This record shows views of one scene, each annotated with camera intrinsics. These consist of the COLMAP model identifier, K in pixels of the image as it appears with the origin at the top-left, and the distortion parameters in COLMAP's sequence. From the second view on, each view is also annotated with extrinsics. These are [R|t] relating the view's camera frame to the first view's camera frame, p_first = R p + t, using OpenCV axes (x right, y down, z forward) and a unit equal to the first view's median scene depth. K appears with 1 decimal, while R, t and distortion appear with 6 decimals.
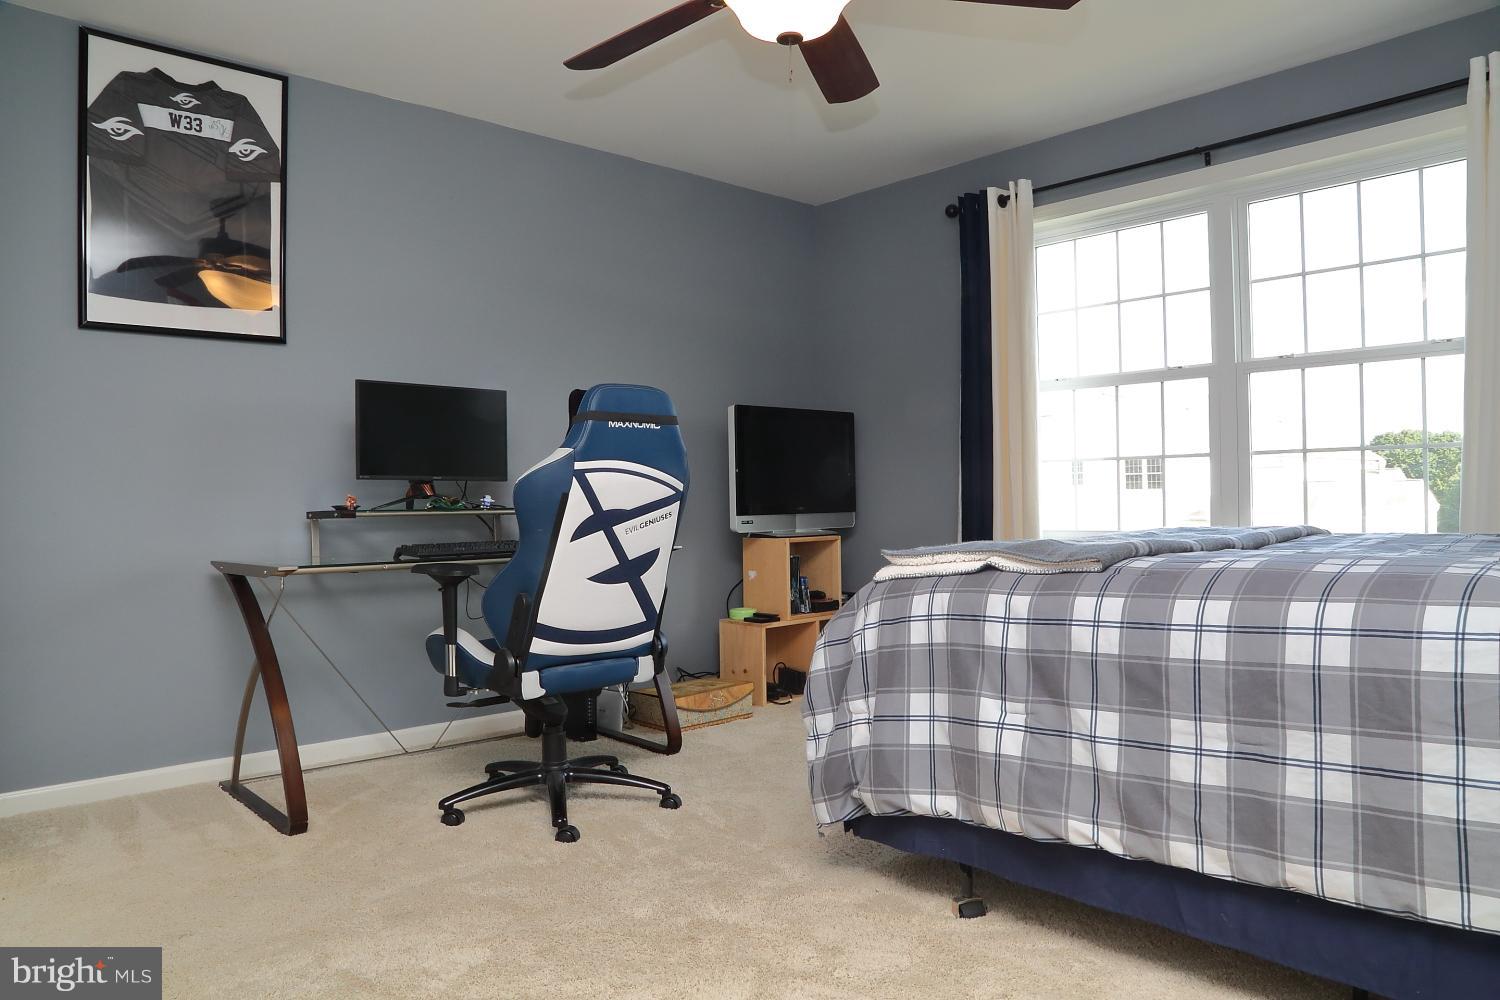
lens RADIAL K [[1018.2, 0, 751.2], [0, 1018.2, 502.1], [0, 0, 1]] dist [-0.125155, 0.062743]
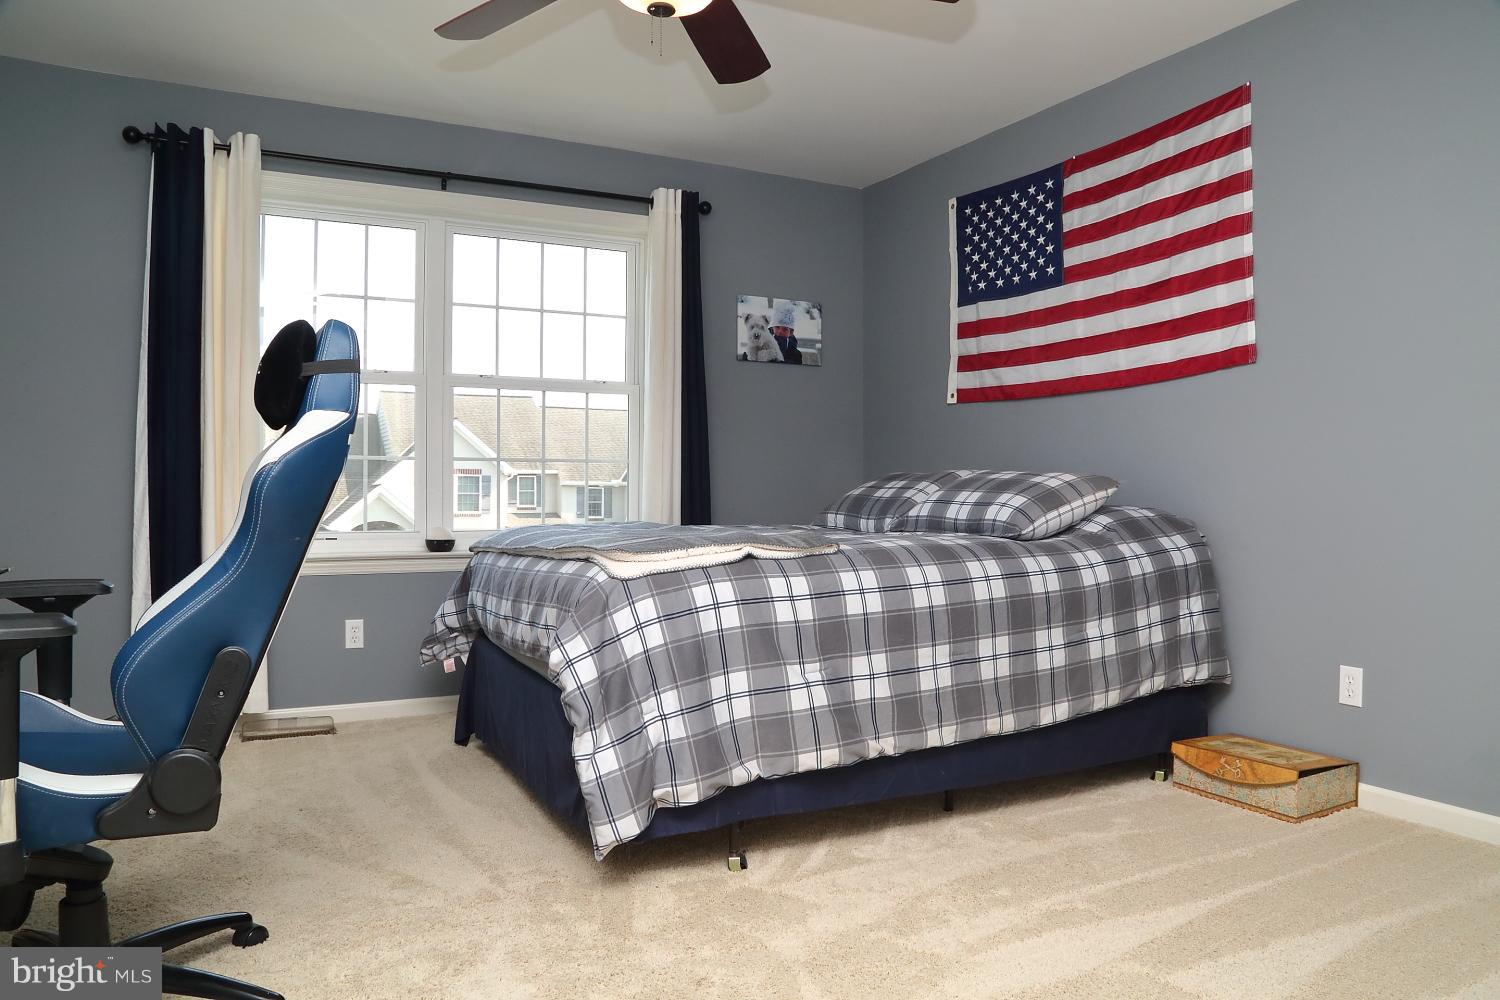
lens RADIAL K [[1018.2, 0, 751.2], [0, 1018.2, 497.2], [0, 0, 1]] dist [-0.125155, 0.062743]
pose [[0.251499, 0.013721, 0.967760, -0.583353], [-0.004775, 0.999905, -0.012936, 0.007672], [-0.967846, -0.001367, 0.251541, 0.463052]]
